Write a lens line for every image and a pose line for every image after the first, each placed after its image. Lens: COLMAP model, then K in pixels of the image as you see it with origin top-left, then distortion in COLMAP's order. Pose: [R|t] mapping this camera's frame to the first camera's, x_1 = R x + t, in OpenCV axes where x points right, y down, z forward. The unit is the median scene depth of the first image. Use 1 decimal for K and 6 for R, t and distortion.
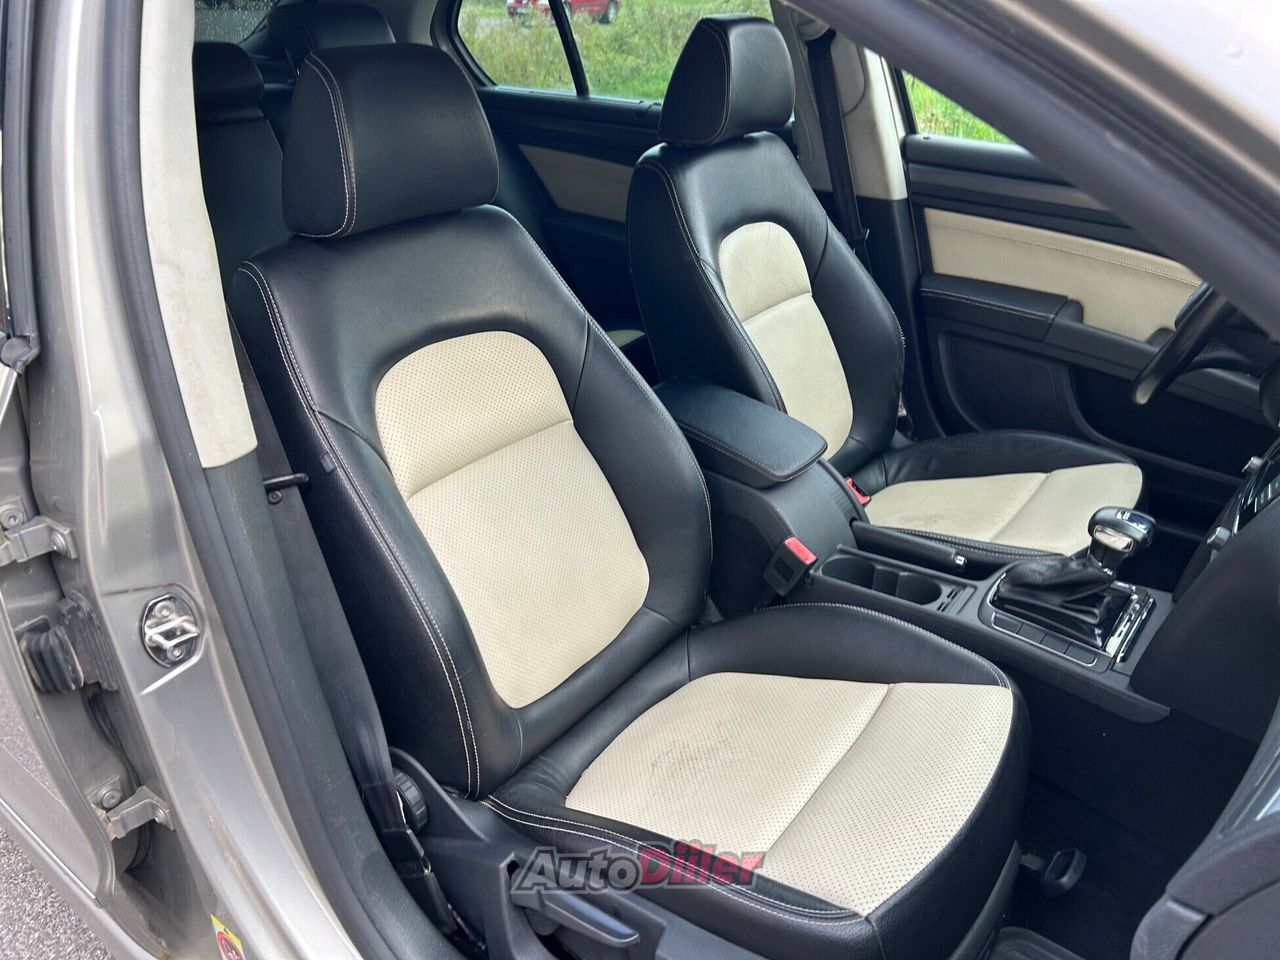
lens RADIAL K [[970.3, 0, 641.4], [0, 970.3, 488.2], [0, 0, 1]] dist [0.028087, -0.015711]
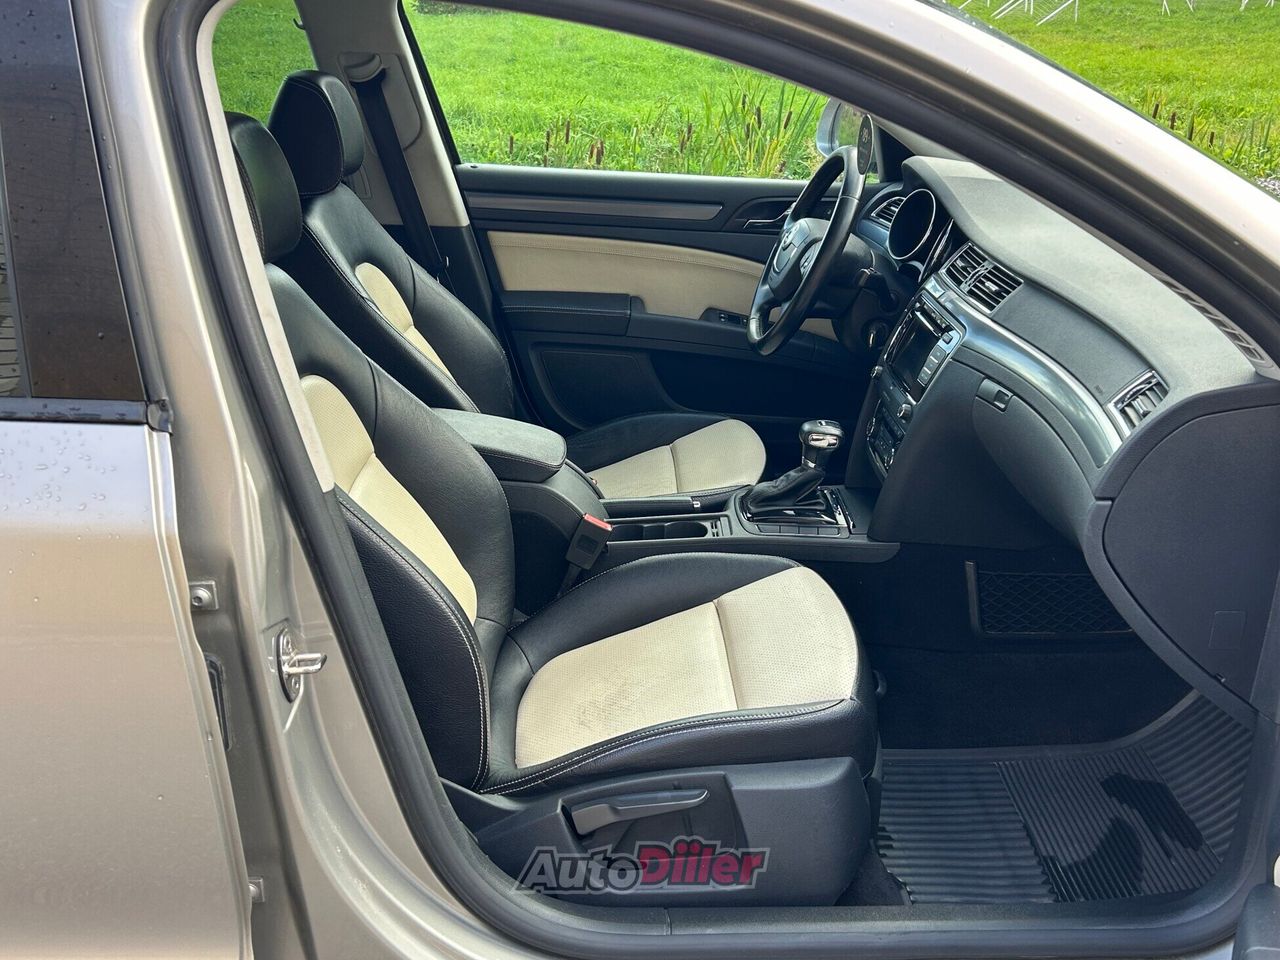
lens RADIAL K [[1337.7, 0, 637.9], [0, 1337.7, 475.3], [0, 0, 1]] dist [0.041426, 0.000000]
pose [[0.772384, -0.202398, 0.602044, -0.706578], [0.272405, 0.961828, -0.026127, 0.063476], [-0.573775, 0.184180, 0.798035, -0.267848]]
